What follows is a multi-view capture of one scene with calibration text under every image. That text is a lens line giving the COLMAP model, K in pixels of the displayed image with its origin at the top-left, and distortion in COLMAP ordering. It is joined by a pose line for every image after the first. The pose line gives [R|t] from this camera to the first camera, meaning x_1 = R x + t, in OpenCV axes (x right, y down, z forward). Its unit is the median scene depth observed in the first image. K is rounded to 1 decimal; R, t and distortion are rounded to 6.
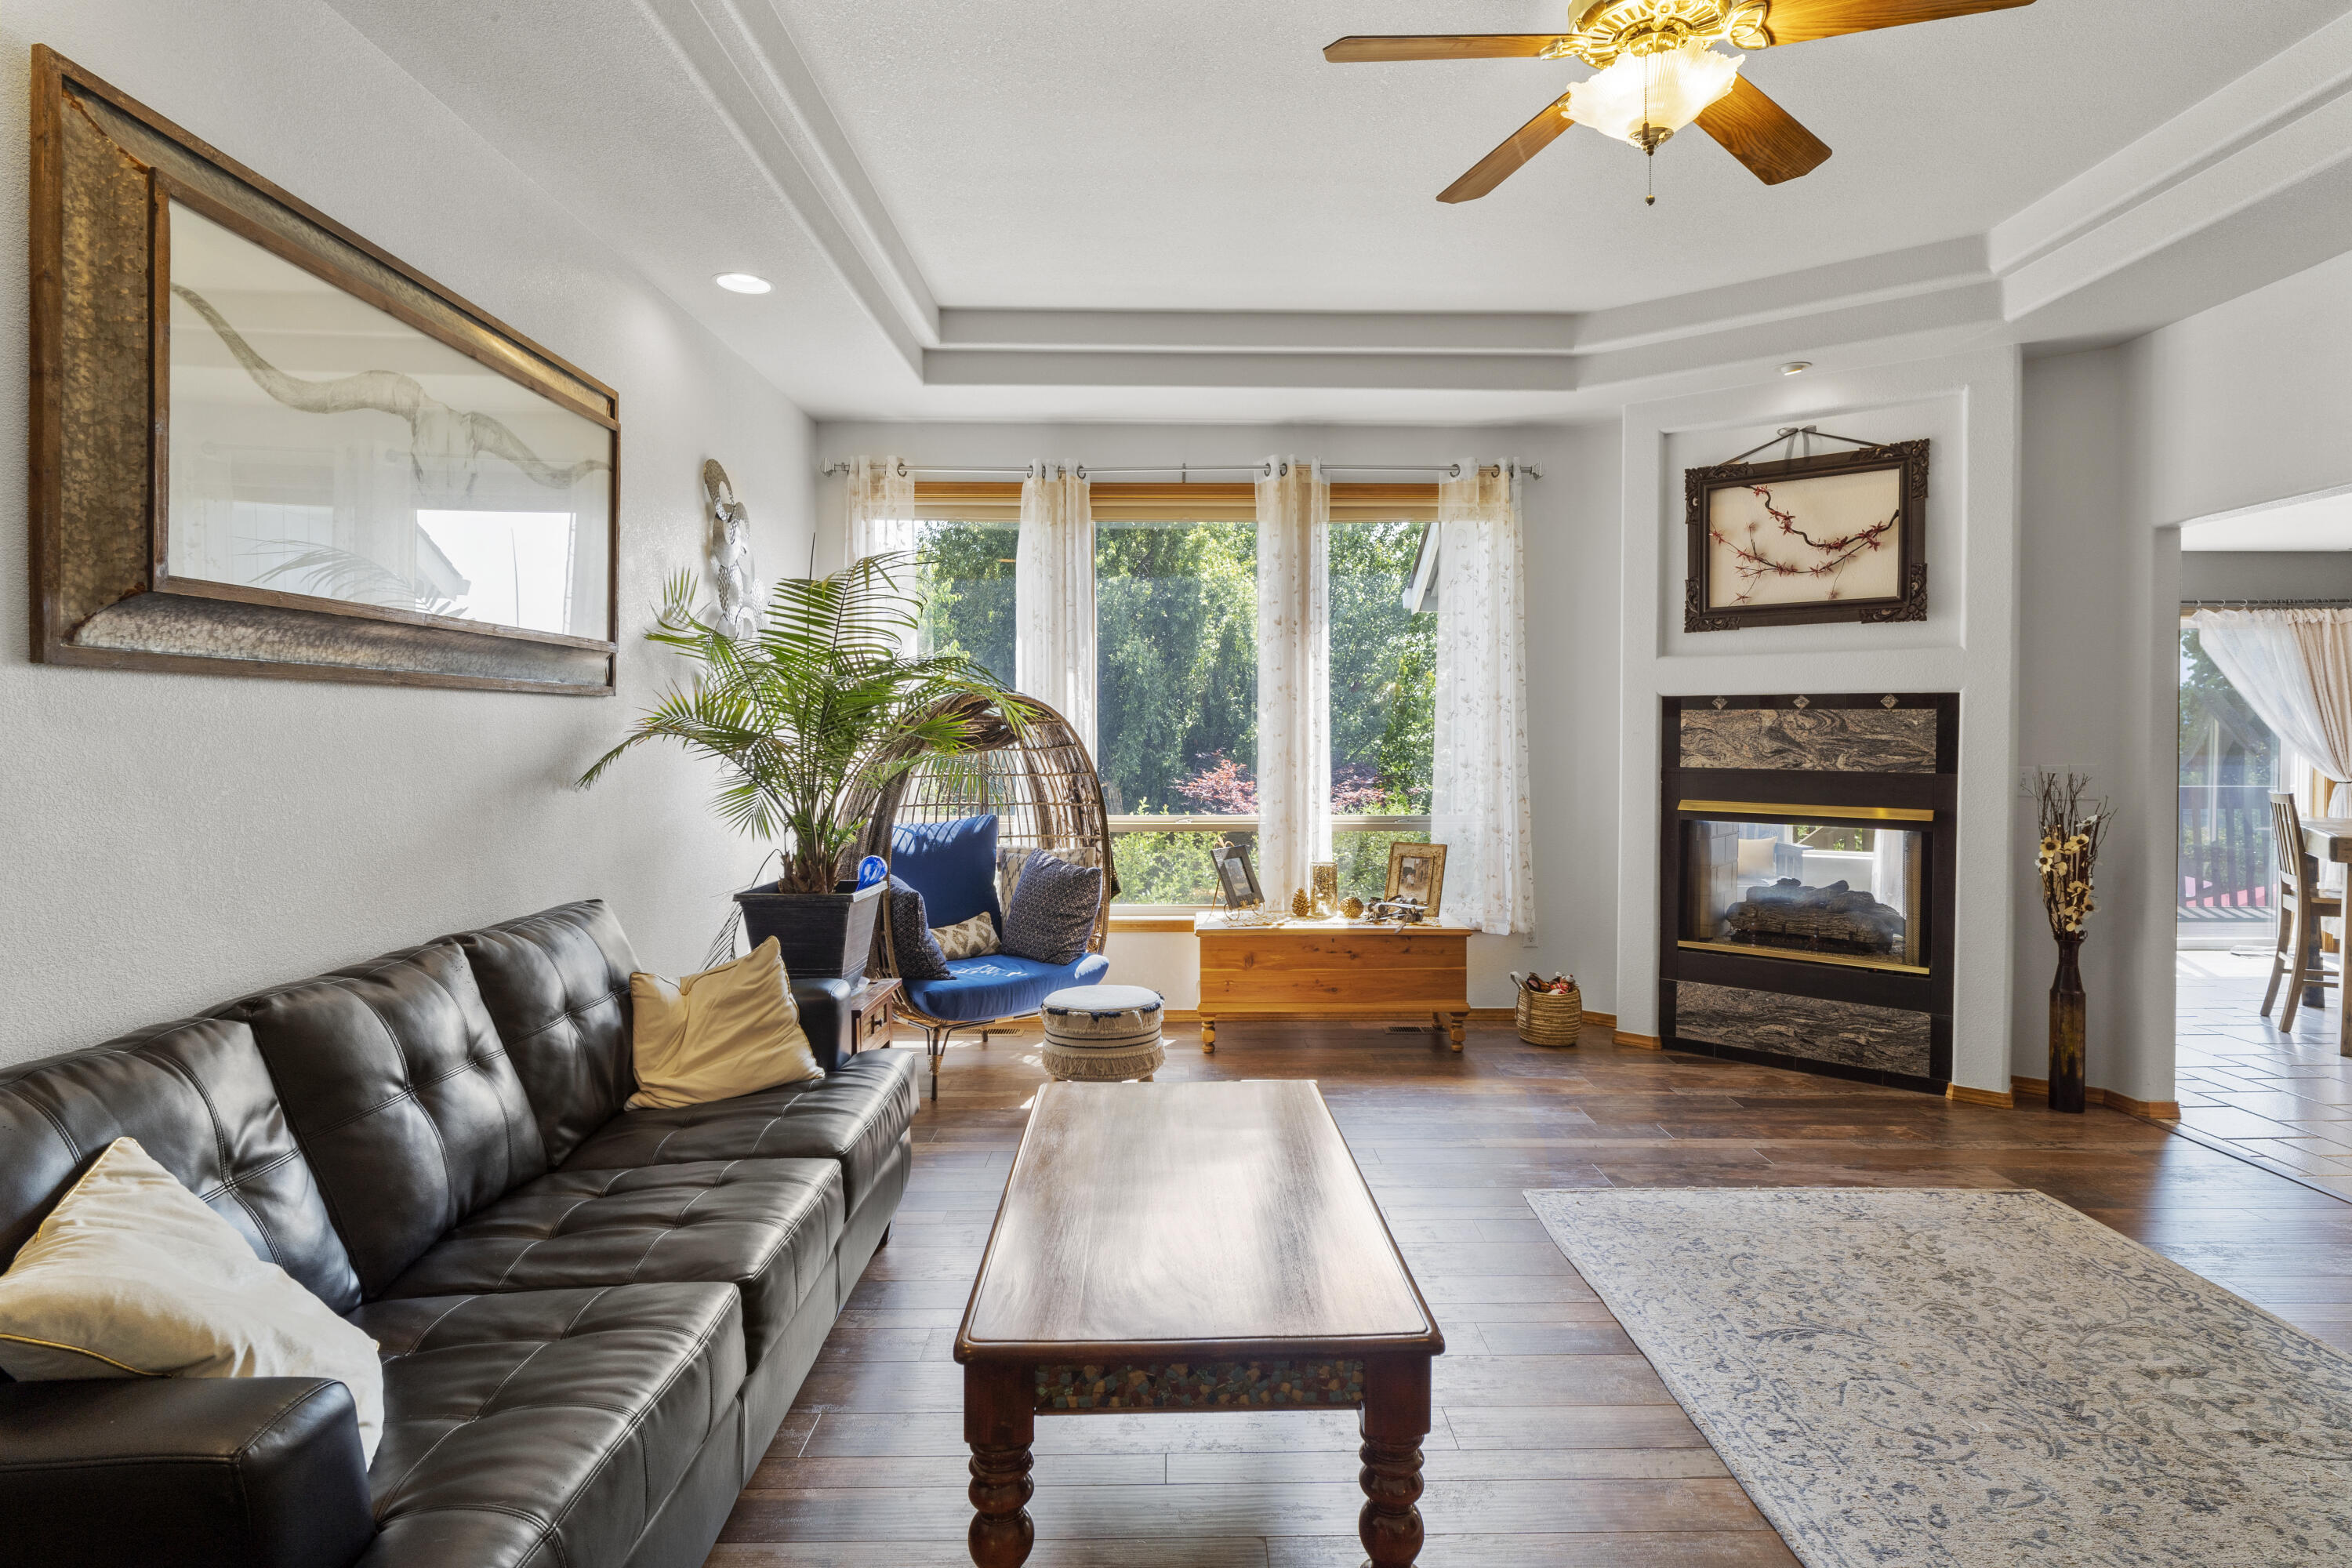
lens RADIAL K [[1225.3, 0, 1183.1], [0, 1225.3, 744.1], [0, 0, 1]] dist [-0.001108, 0.000432]
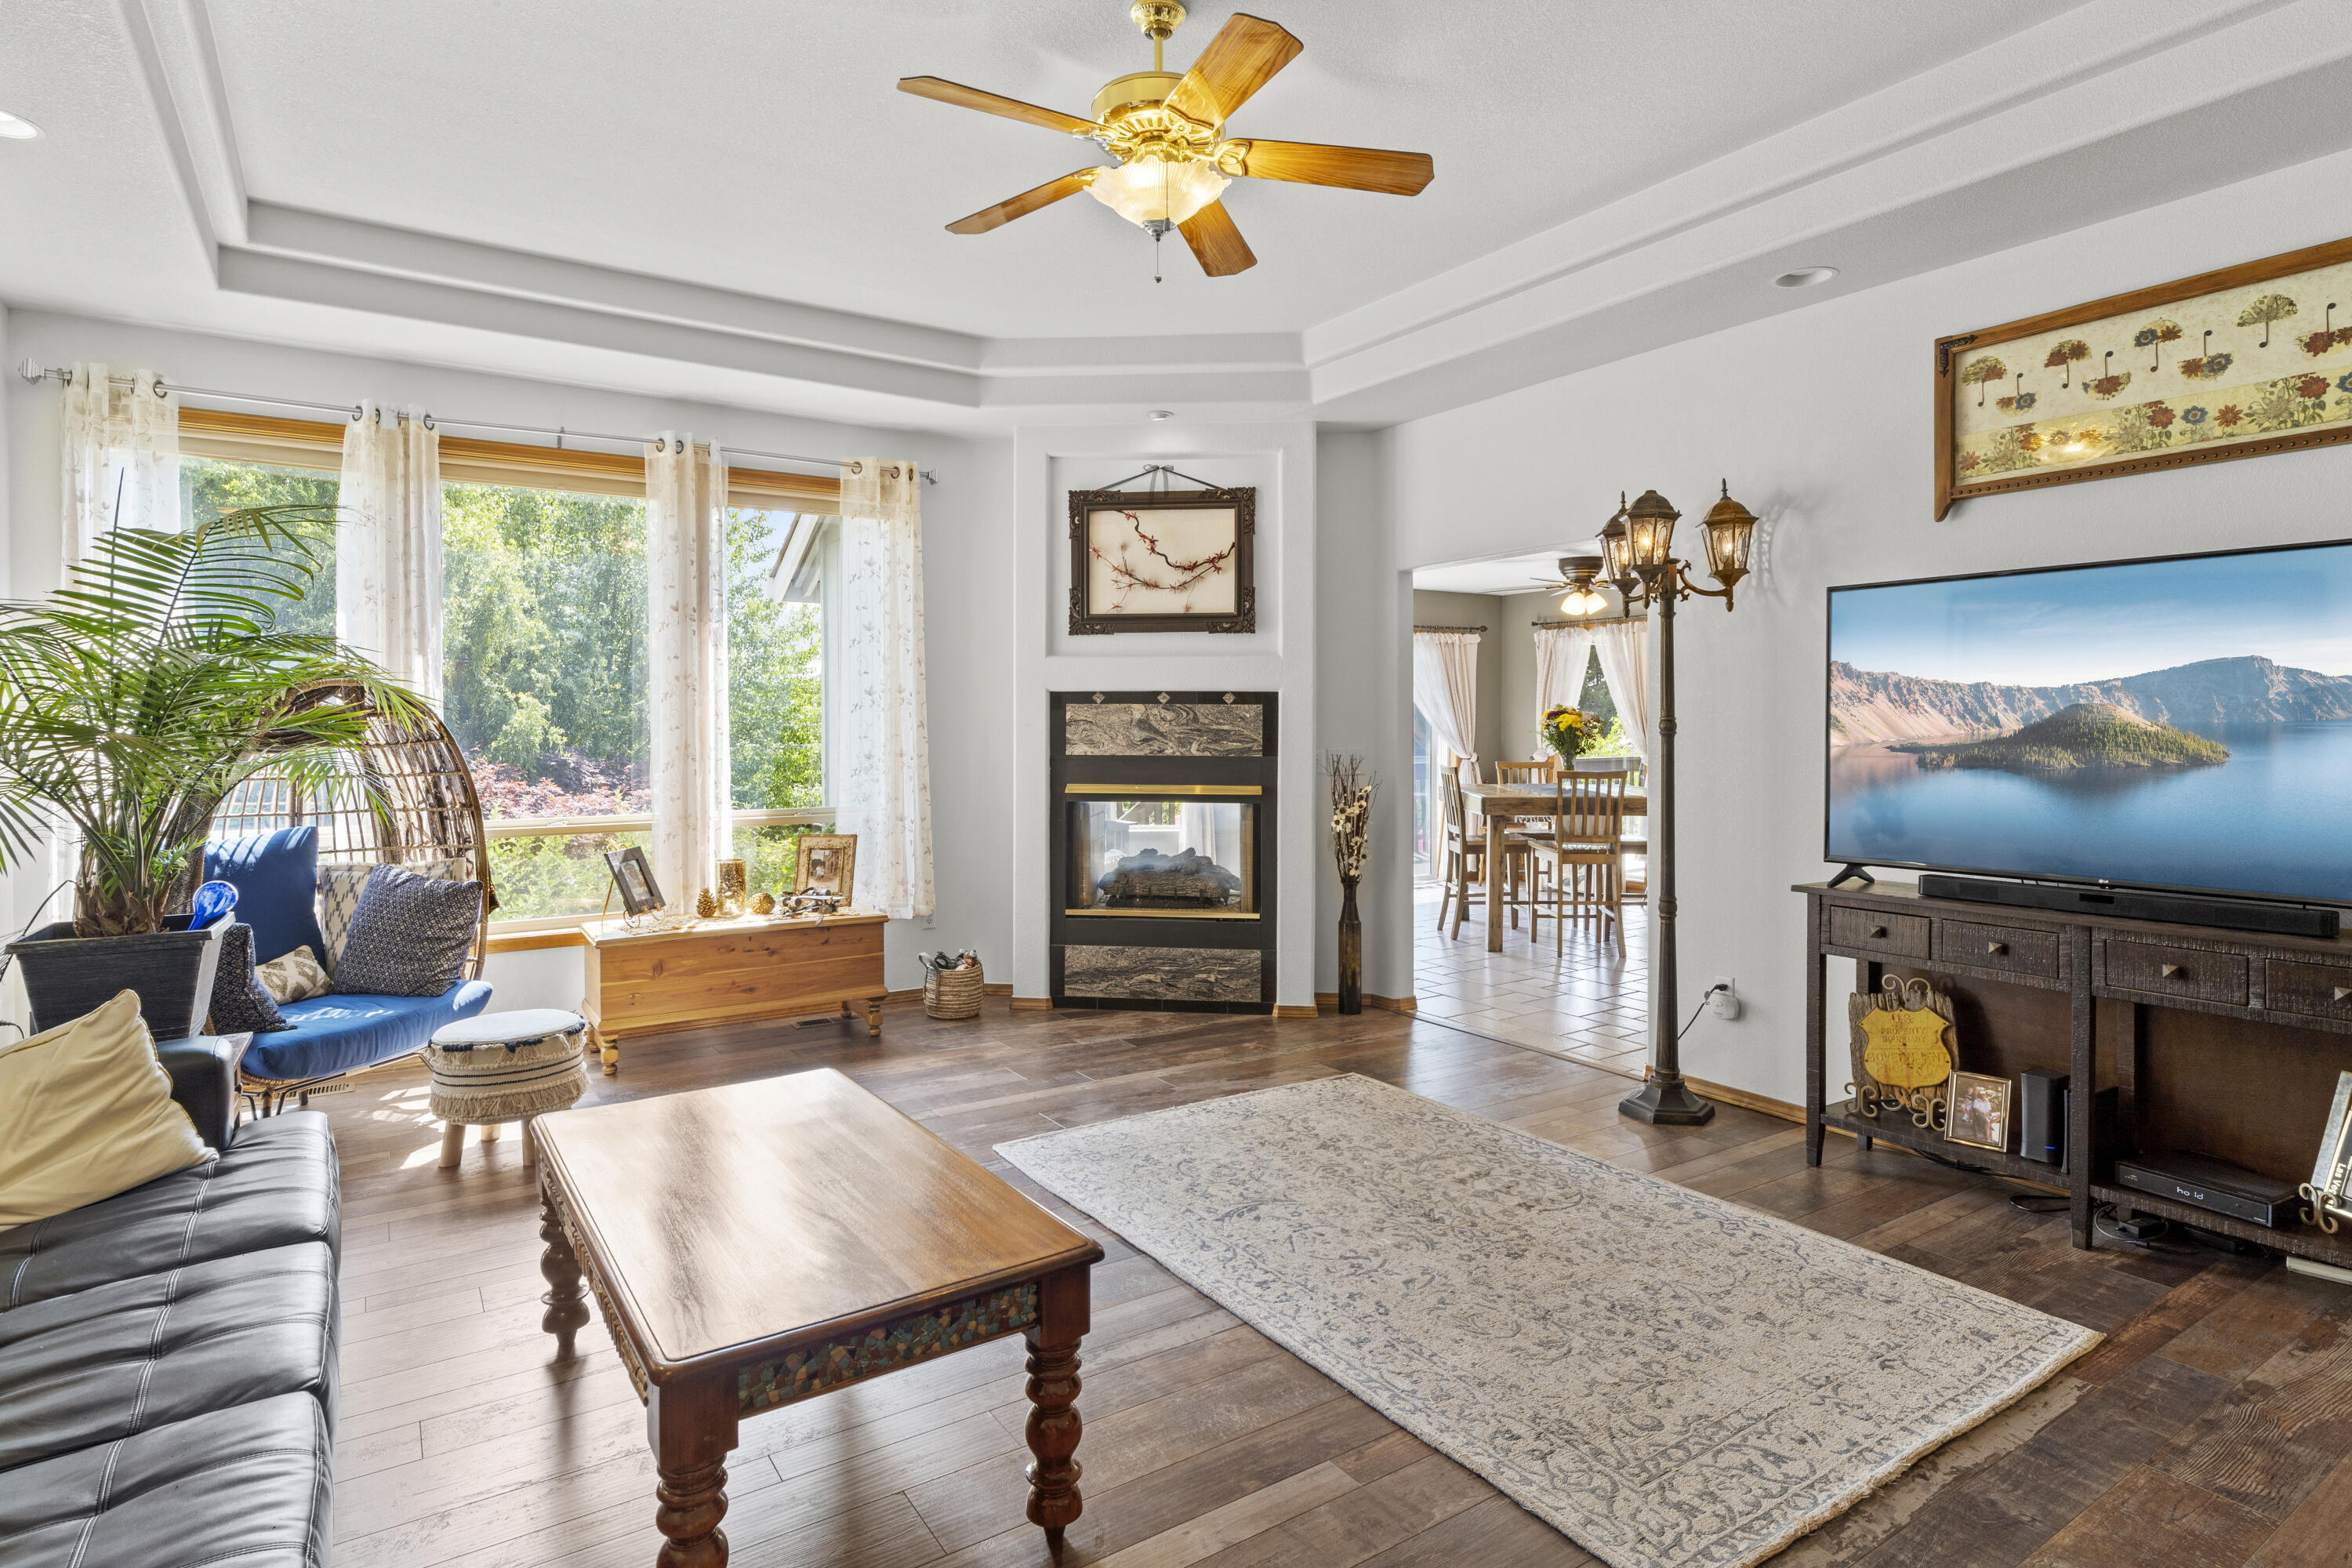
lens RADIAL K [[1225.3, 0, 1193.3], [0, 1225.3, 722.9], [0, 0, 1]] dist [-0.001108, 0.000432]
pose [[0.841422, -0.001649, 0.540376, -0.121819], [0.007340, 0.999938, -0.008378, -0.000227], [-0.540329, 0.011016, 0.841382, -0.010447]]
